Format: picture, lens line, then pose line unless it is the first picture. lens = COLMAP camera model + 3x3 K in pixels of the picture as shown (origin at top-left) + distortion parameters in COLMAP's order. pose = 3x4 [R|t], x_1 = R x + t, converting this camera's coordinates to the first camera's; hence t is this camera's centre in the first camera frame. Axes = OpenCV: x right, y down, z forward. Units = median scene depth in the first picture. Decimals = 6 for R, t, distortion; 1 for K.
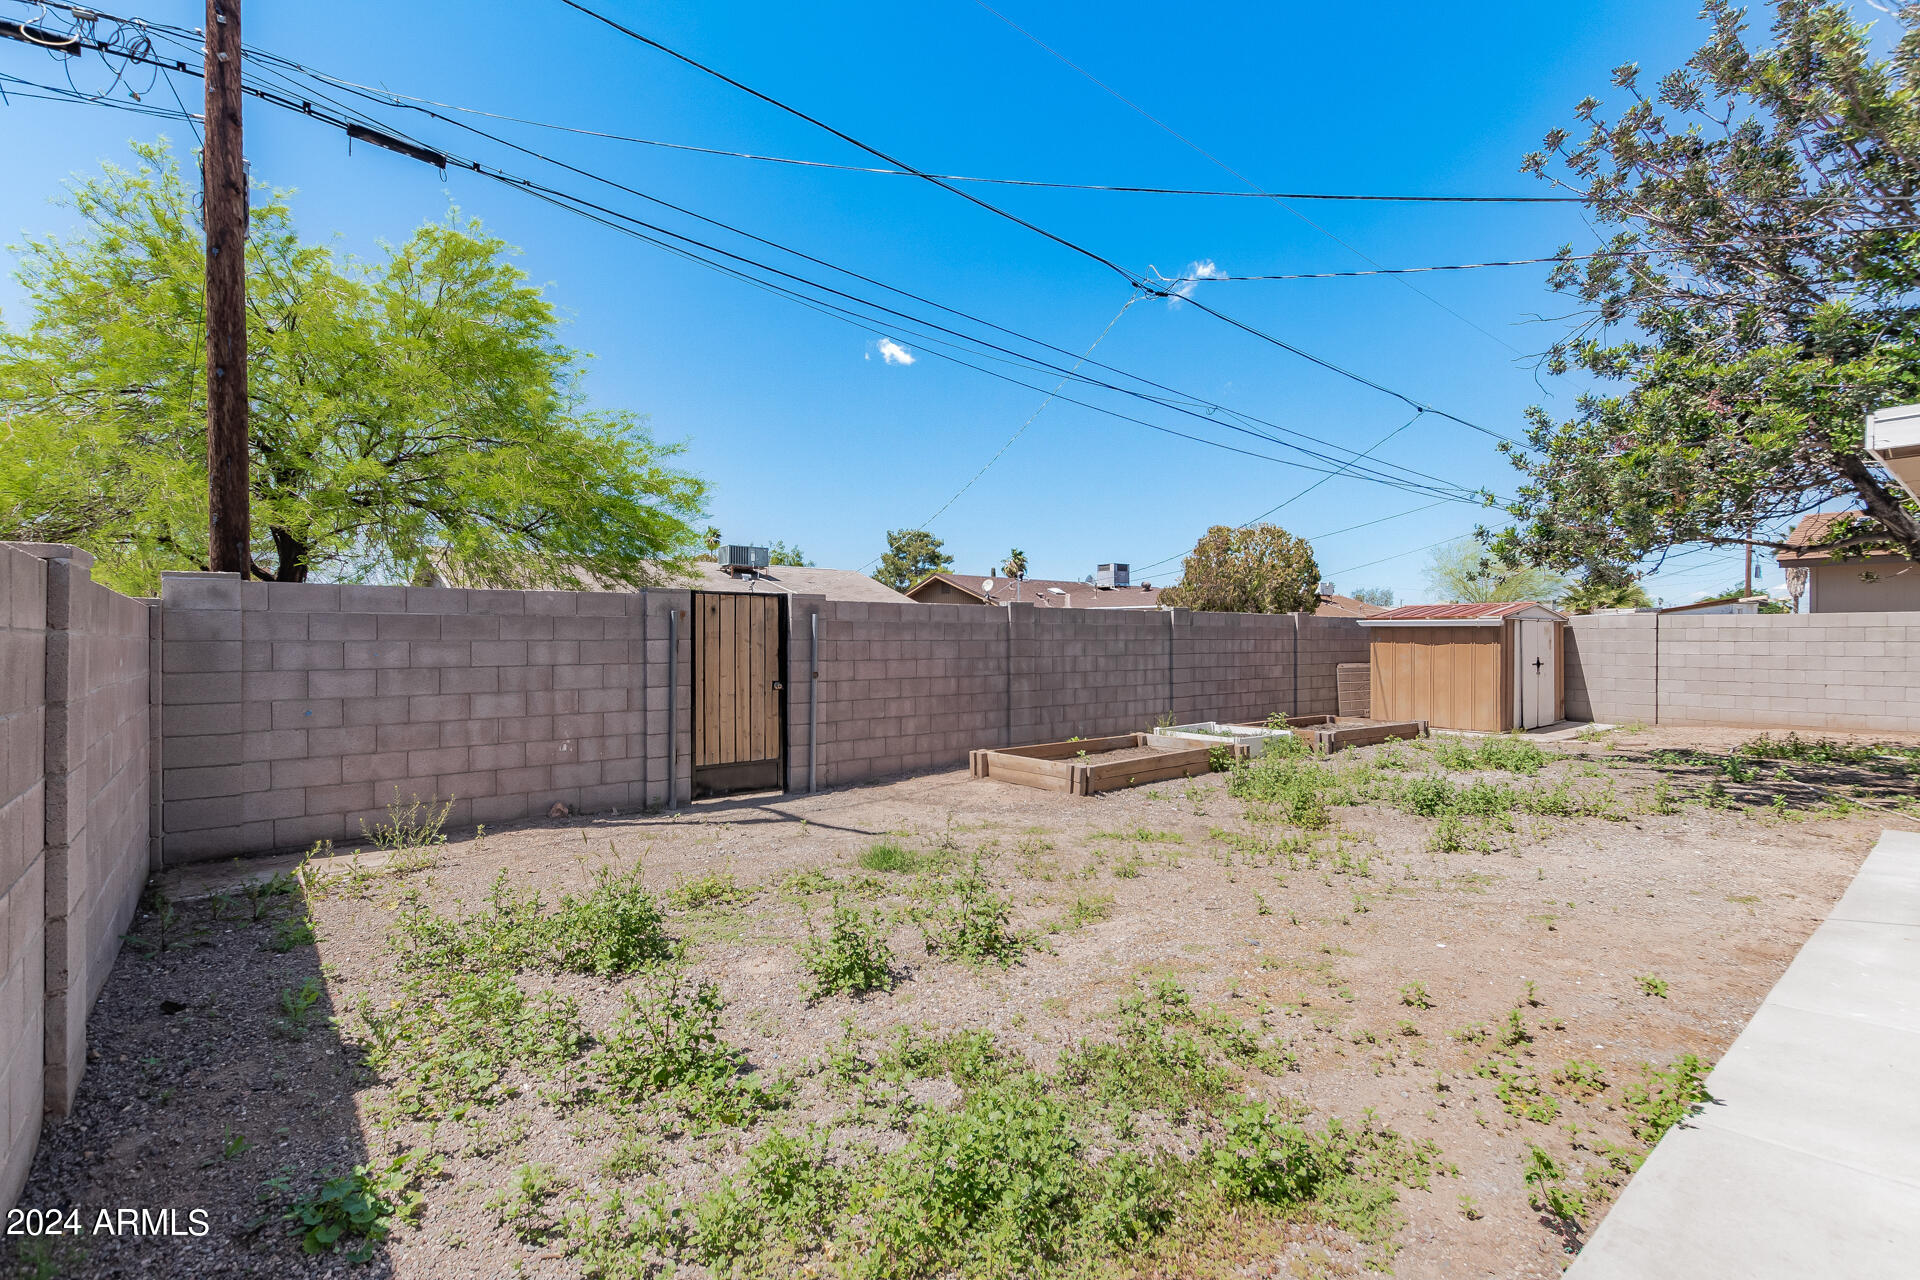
lens RADIAL K [[883.2, 0, 960.1], [0, 883.2, 640.8], [0, 0, 1]] dist [0.003811, -0.000311]
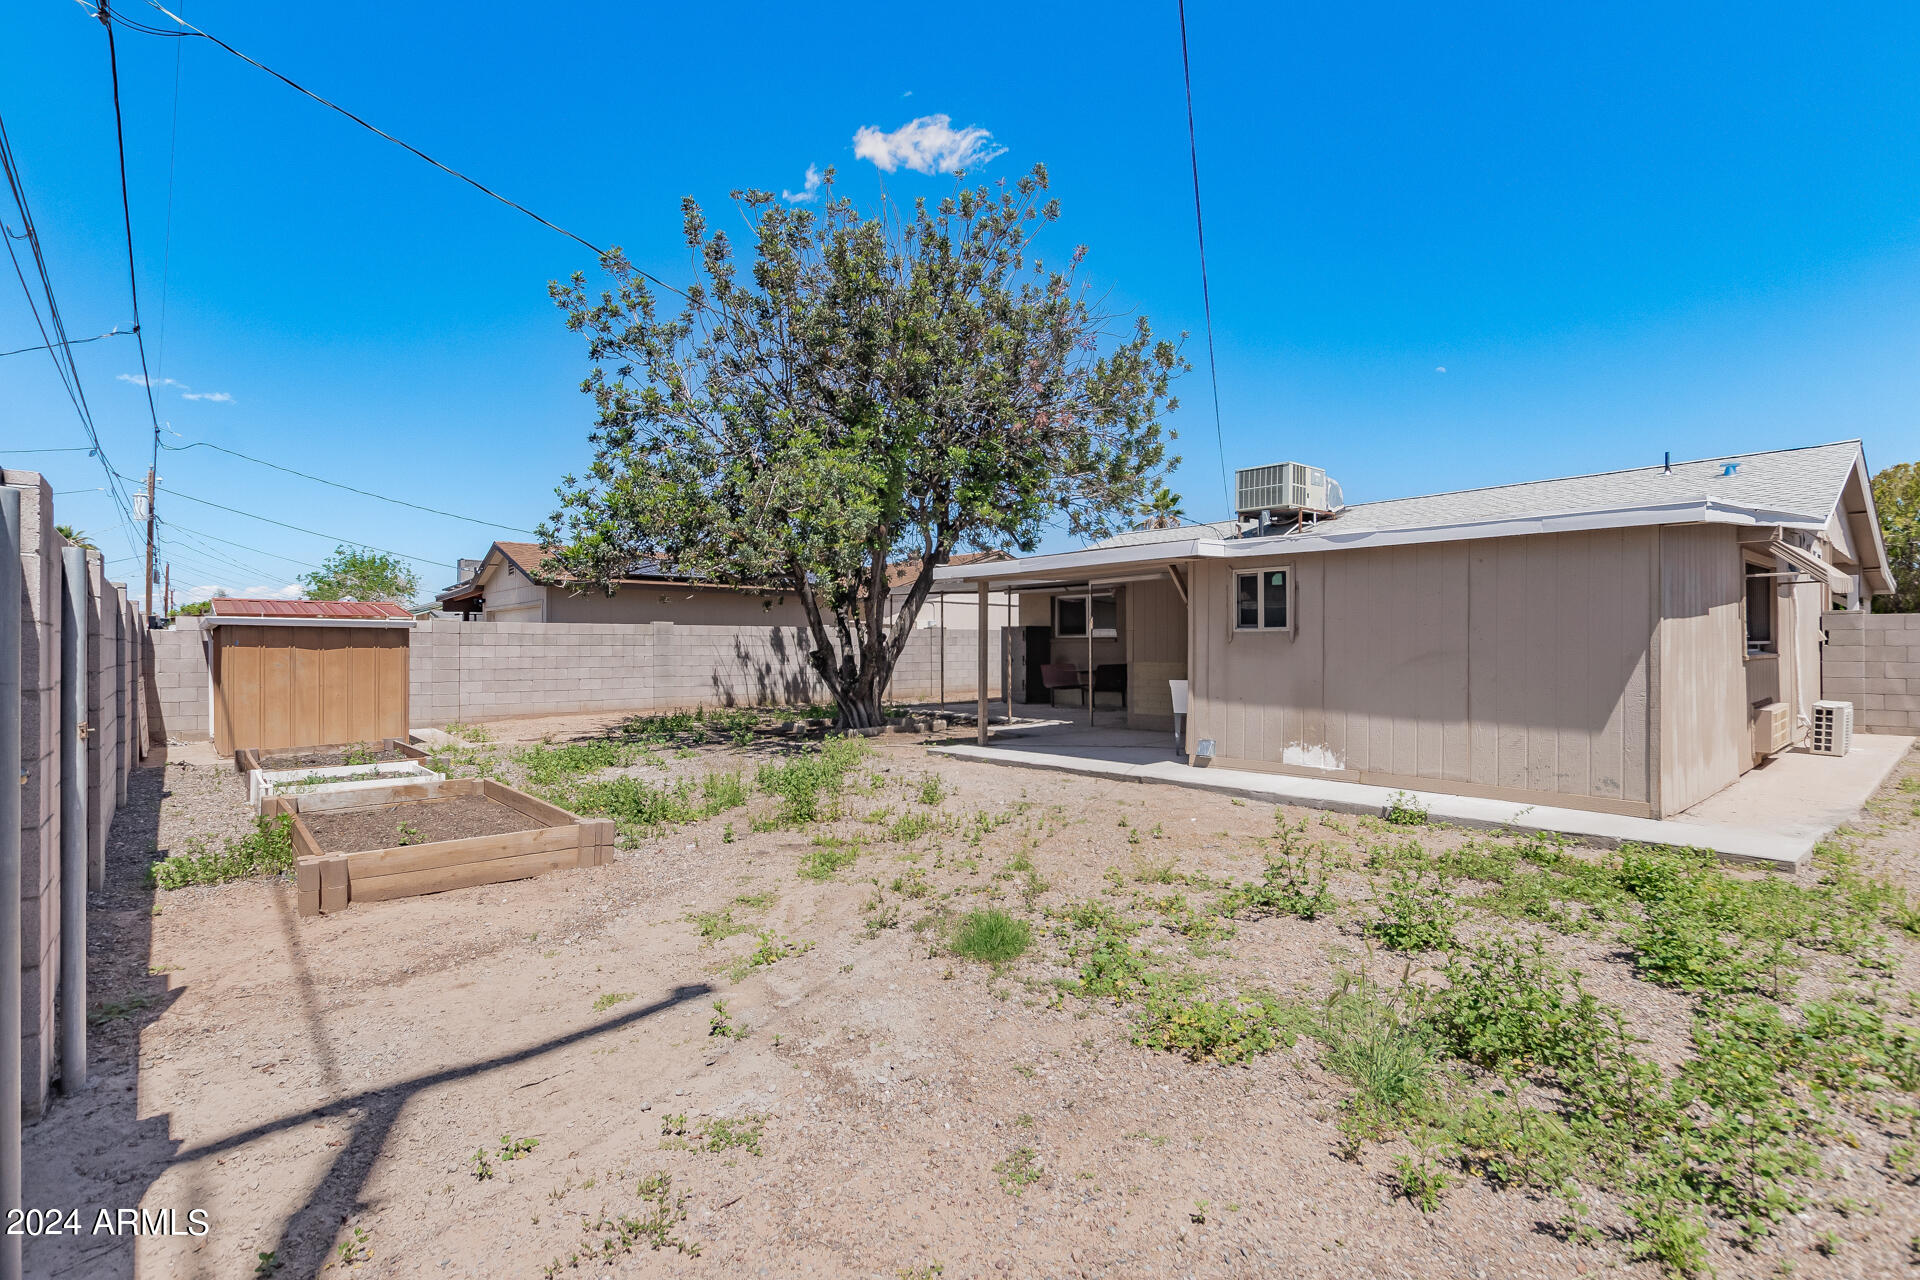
lens RADIAL K [[883.2, 0, 958.6], [0, 883.2, 643.2], [0, 0, 1]] dist [0.003811, -0.000311]
pose [[-0.027464, 0.002787, 0.999619, -0.455769], [0.001975, 0.999994, -0.002733, 0.003091], [-0.999621, 0.001899, -0.027470, 0.704817]]
